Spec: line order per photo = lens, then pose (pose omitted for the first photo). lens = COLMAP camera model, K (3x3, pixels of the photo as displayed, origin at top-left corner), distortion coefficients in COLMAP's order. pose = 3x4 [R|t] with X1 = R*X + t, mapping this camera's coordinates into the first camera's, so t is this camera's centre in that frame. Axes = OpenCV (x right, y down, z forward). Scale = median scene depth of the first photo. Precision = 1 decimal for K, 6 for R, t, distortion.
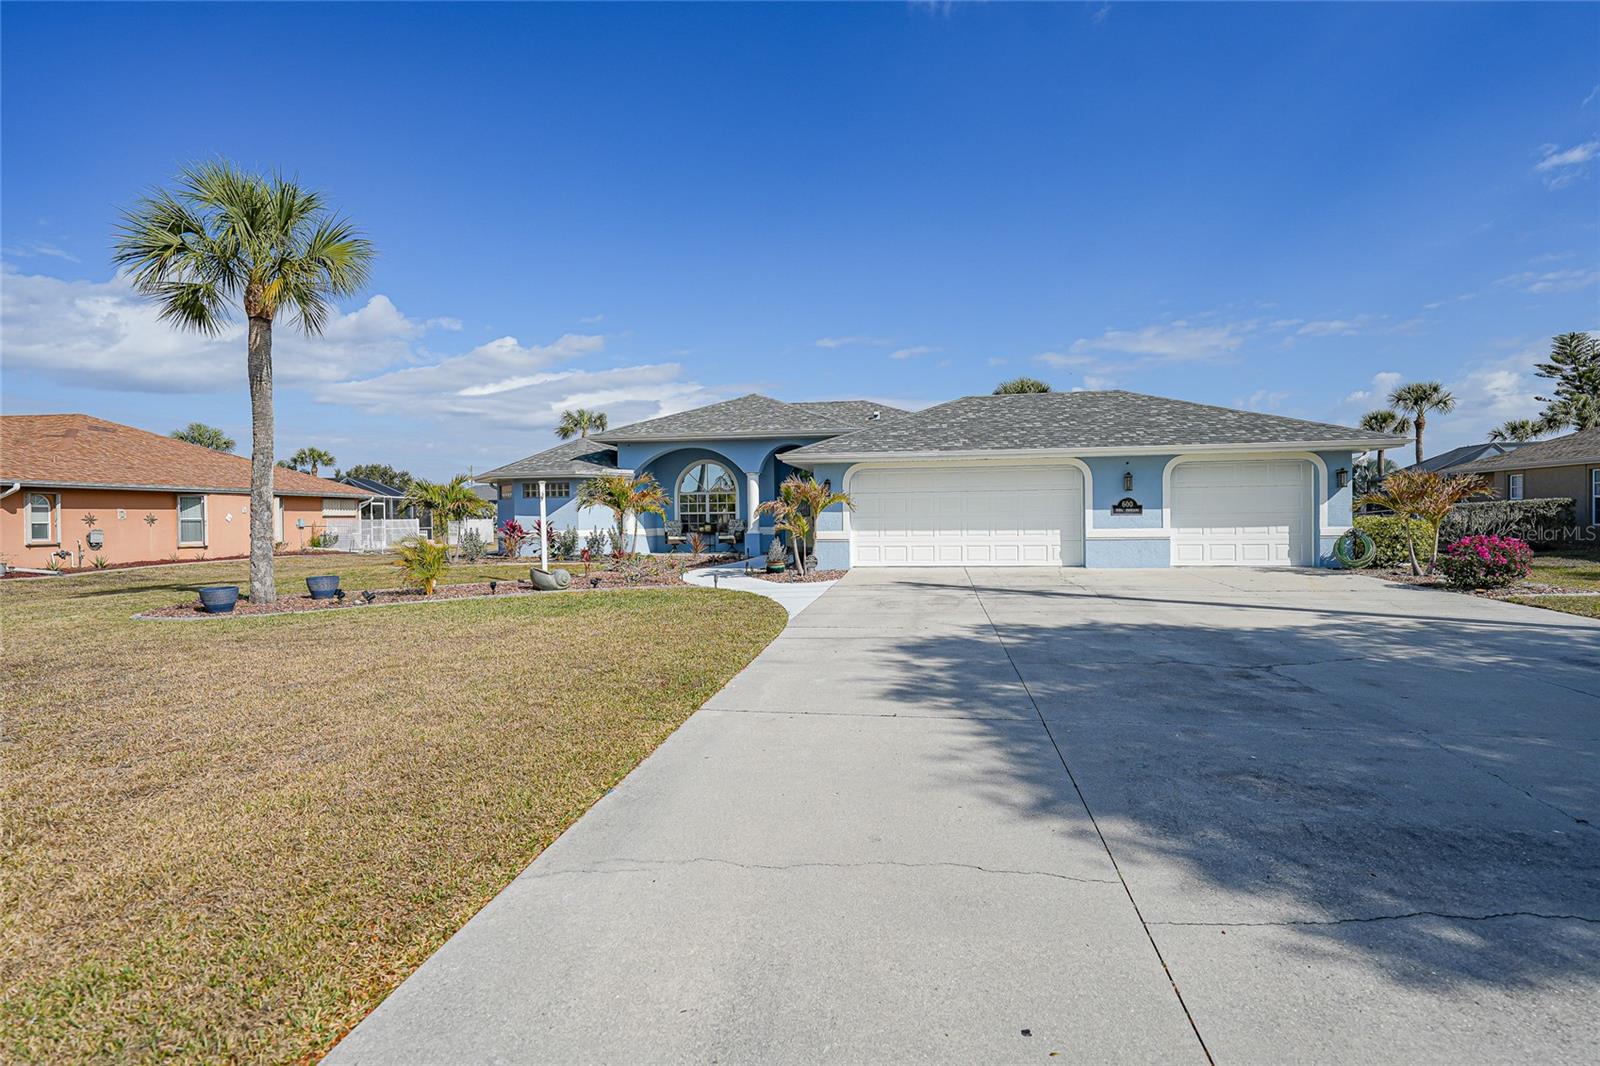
lens RADIAL K [[784.1, 0, 800.0], [0, 784.1, 533.0], [0, 0, 1]] dist [-0.007538, -0.000332]
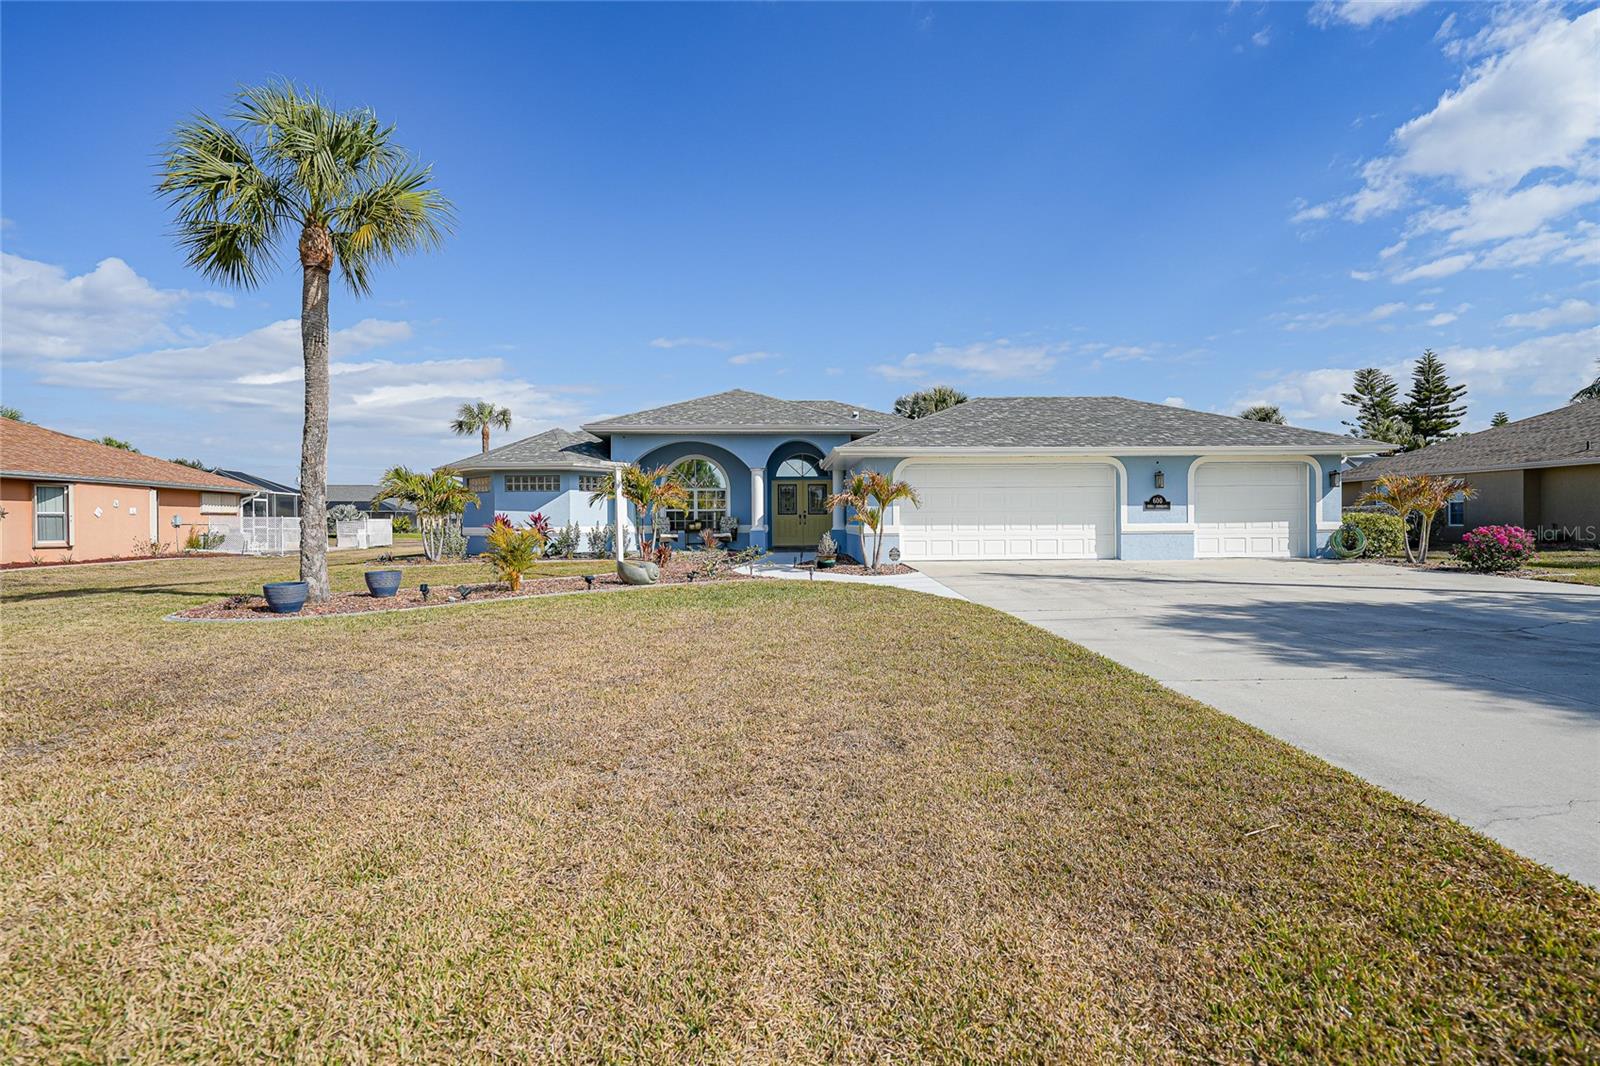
lens RADIAL K [[791.1, 0, 802.8], [0, 791.1, 561.4], [0, 0, 1]] dist [-0.000913, 0.000096]
pose [[0.979142, -0.005555, 0.203100, -0.271259], [0.000149, 0.999646, 0.026621, 0.017018], [-0.203176, -0.026035, 0.978796, 0.029239]]
